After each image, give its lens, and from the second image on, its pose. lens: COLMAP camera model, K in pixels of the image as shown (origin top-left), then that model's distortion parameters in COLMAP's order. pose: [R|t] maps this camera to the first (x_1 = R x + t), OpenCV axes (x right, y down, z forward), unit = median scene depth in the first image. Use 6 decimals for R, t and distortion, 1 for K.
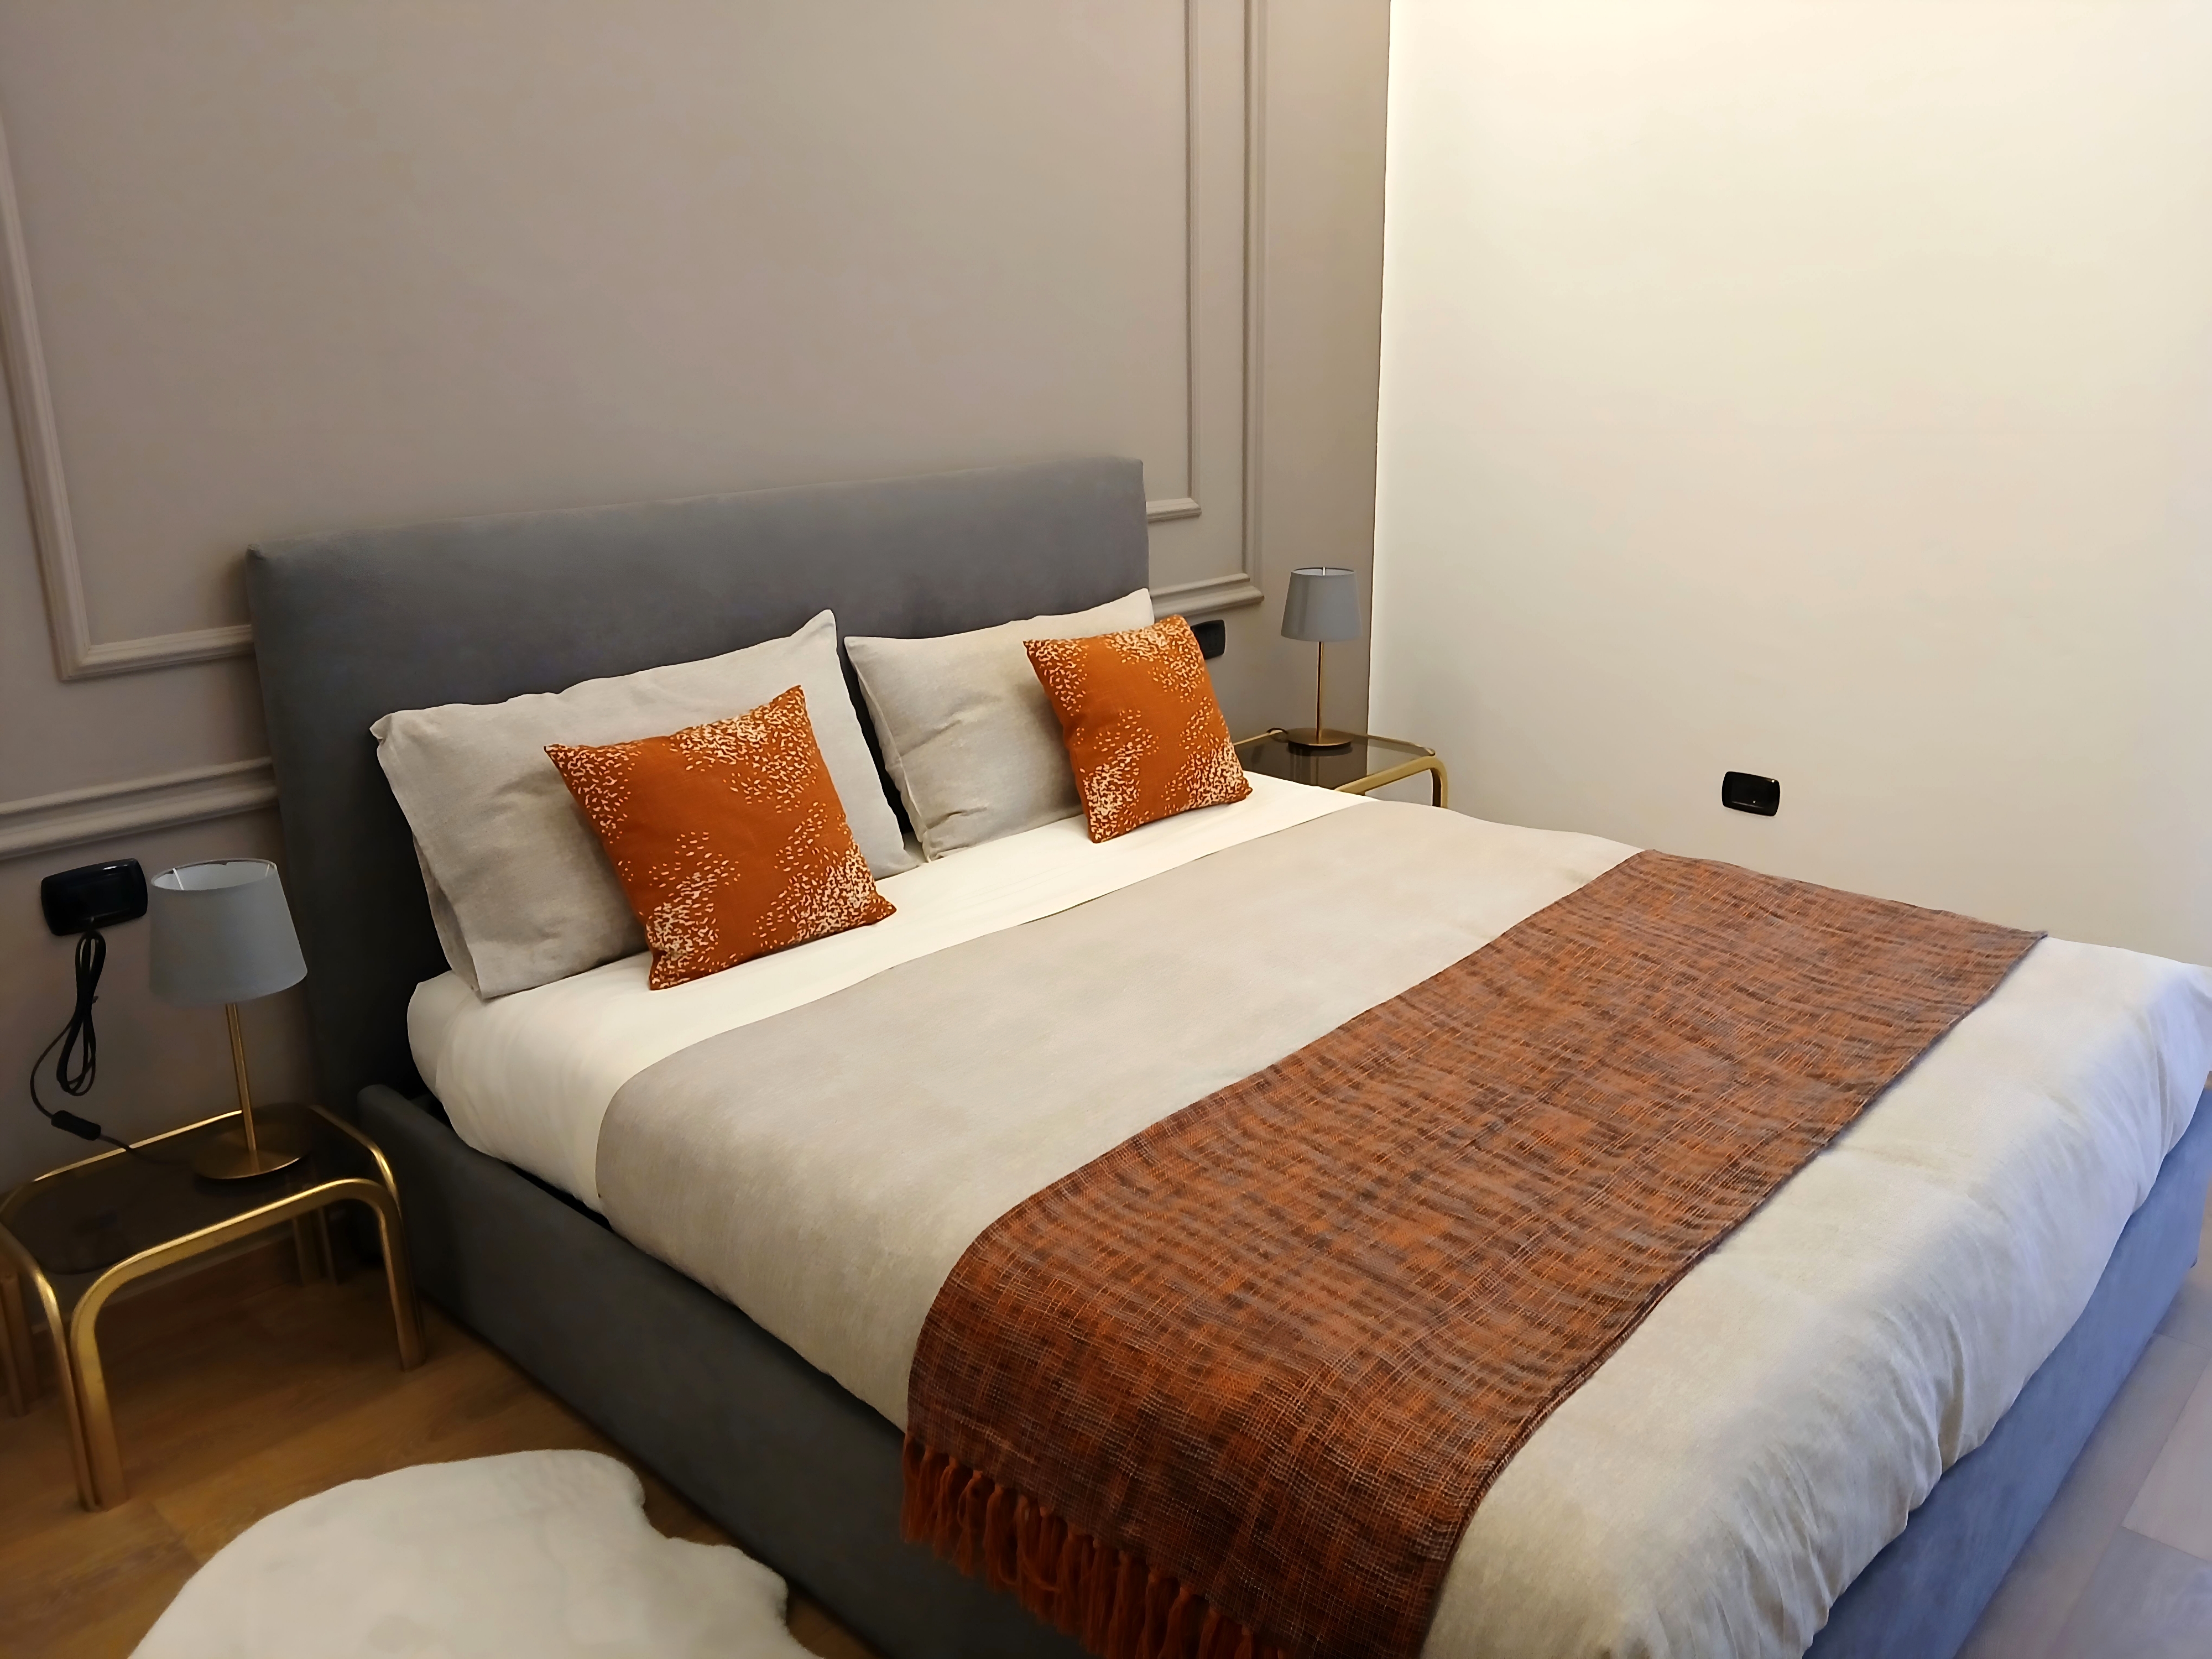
lens RADIAL K [[1706.8, 0, 1112.2], [0, 1706.8, 839.4], [0, 0, 1]] dist [-0.015682, -0.027401]
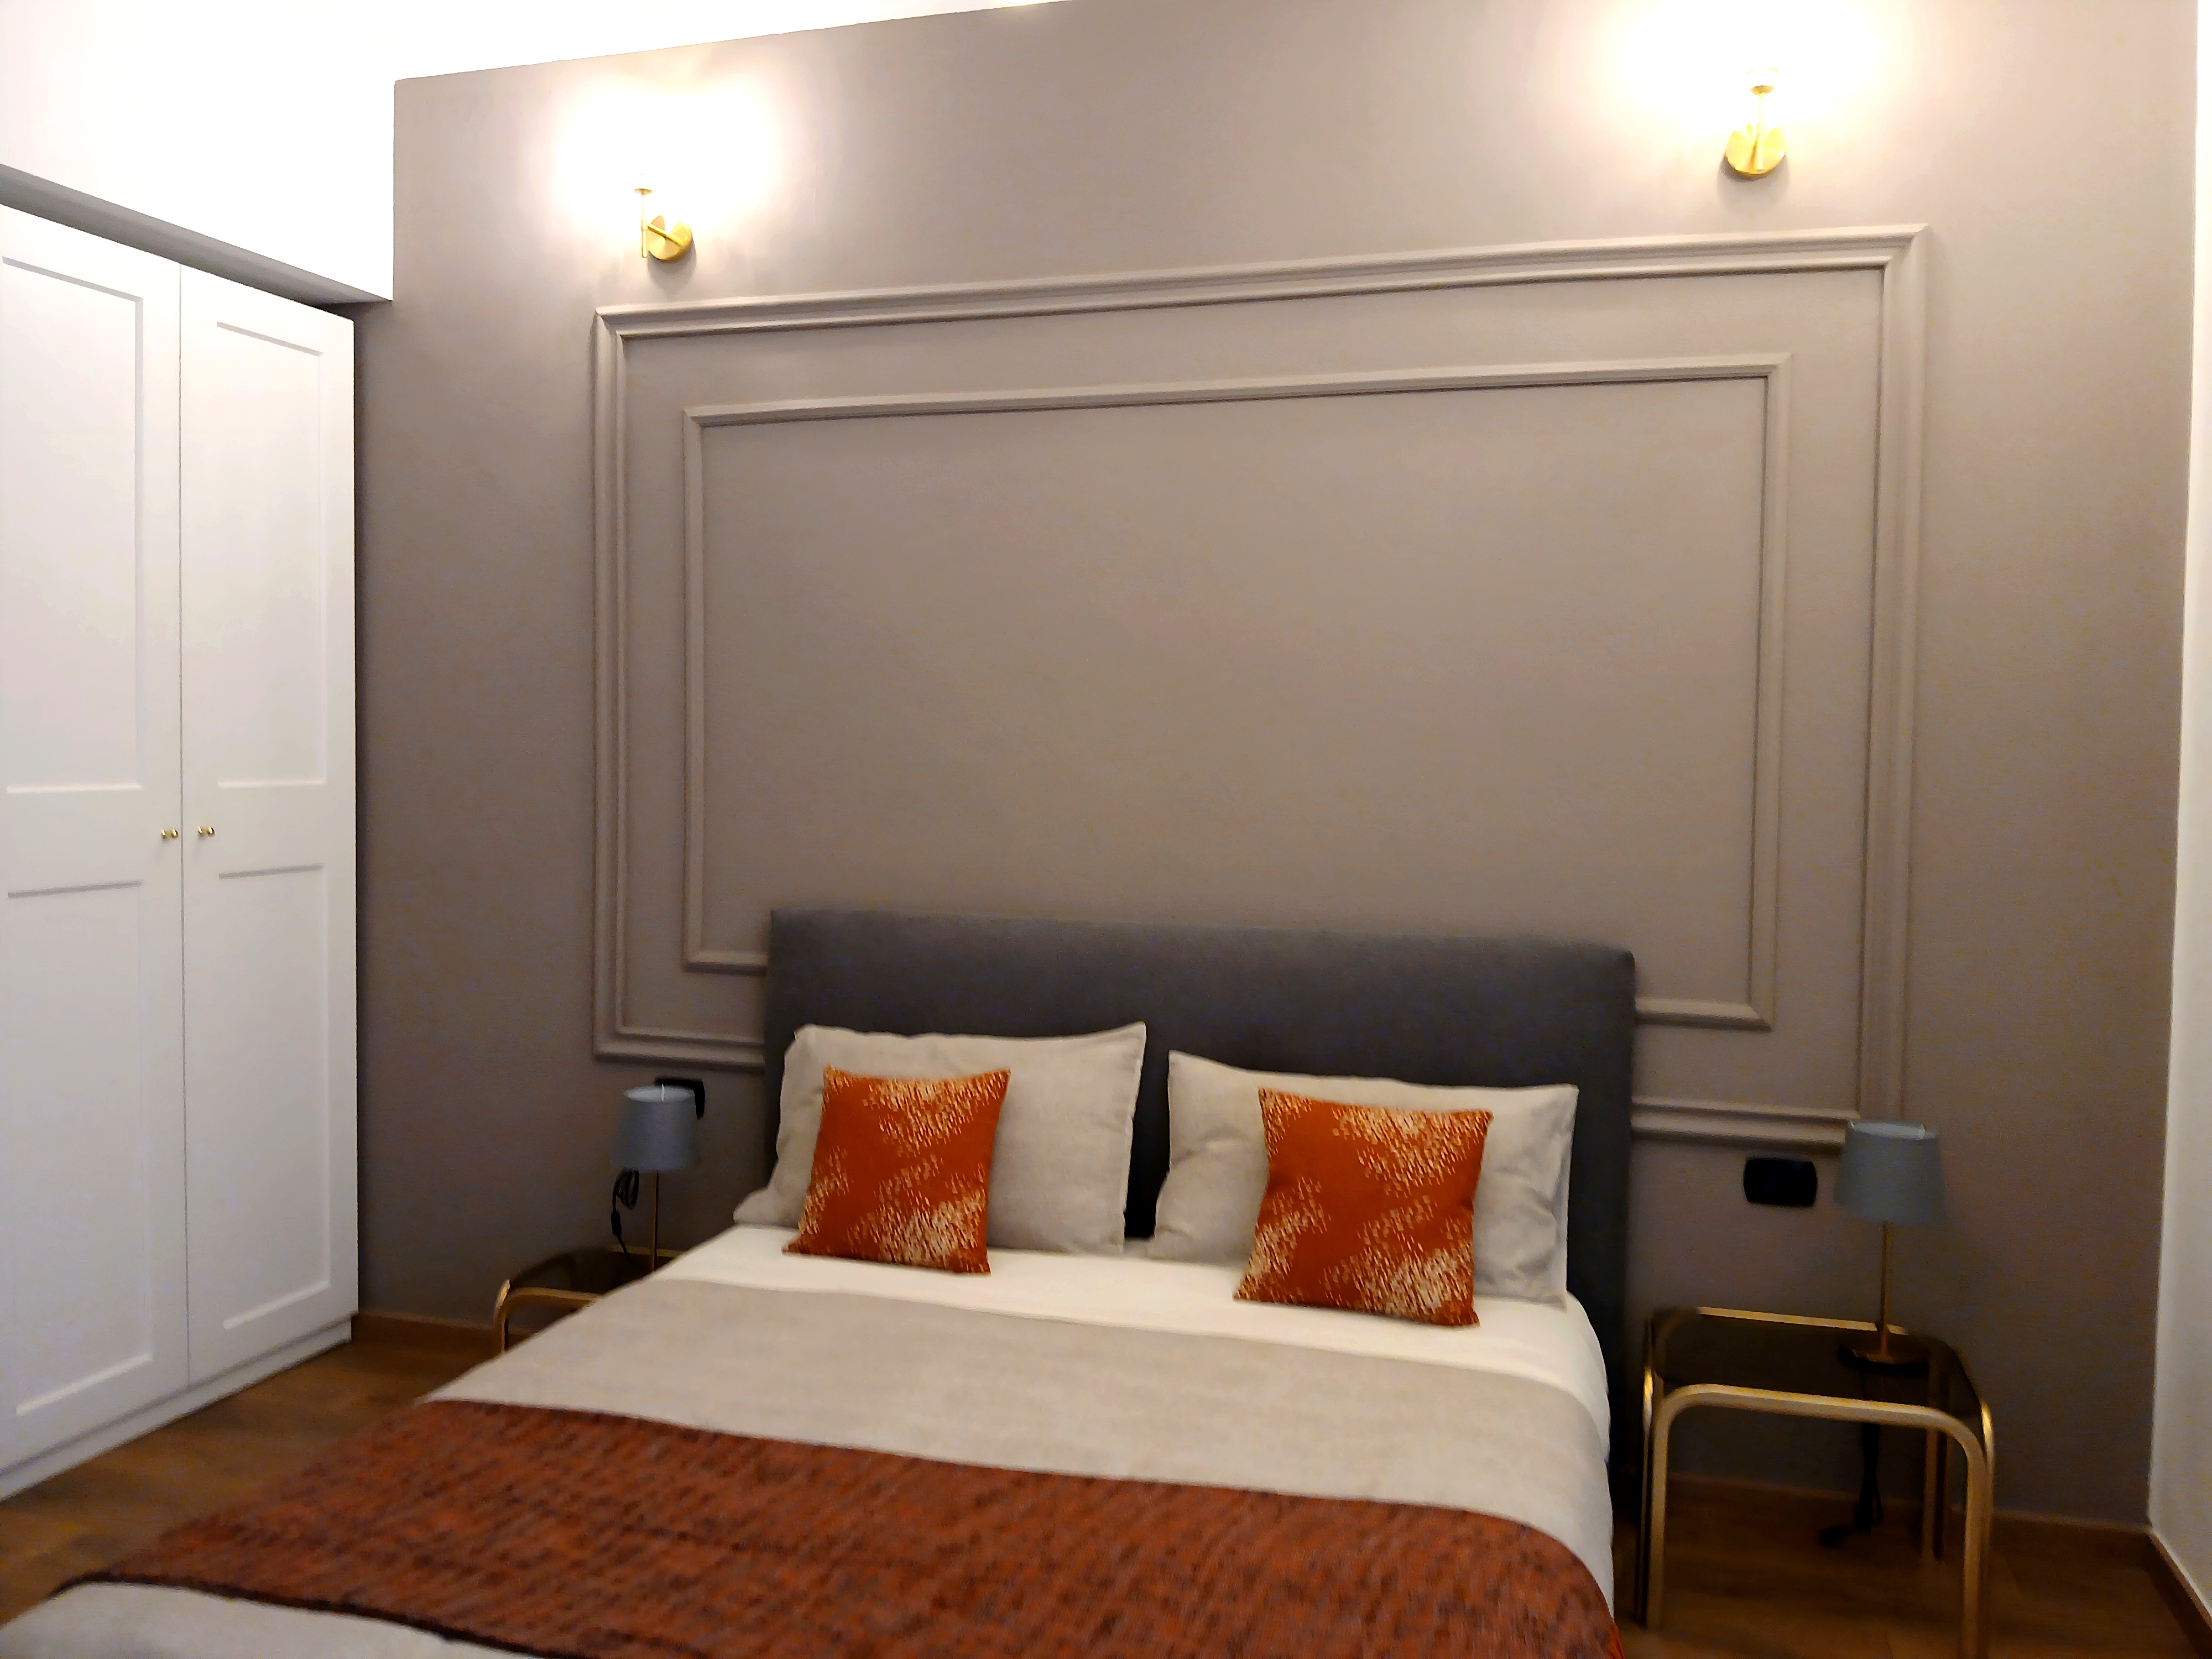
lens RADIAL K [[1706.8, 0, 1114.2], [0, 1706.8, 822.4], [0, 0, 1]] dist [-0.015682, -0.027401]
pose [[0.475097, 0.086144, -0.875707, 0.980413], [-0.275157, 0.959833, -0.054862, -0.230063], [0.835806, 0.267022, 0.479717, 0.424702]]
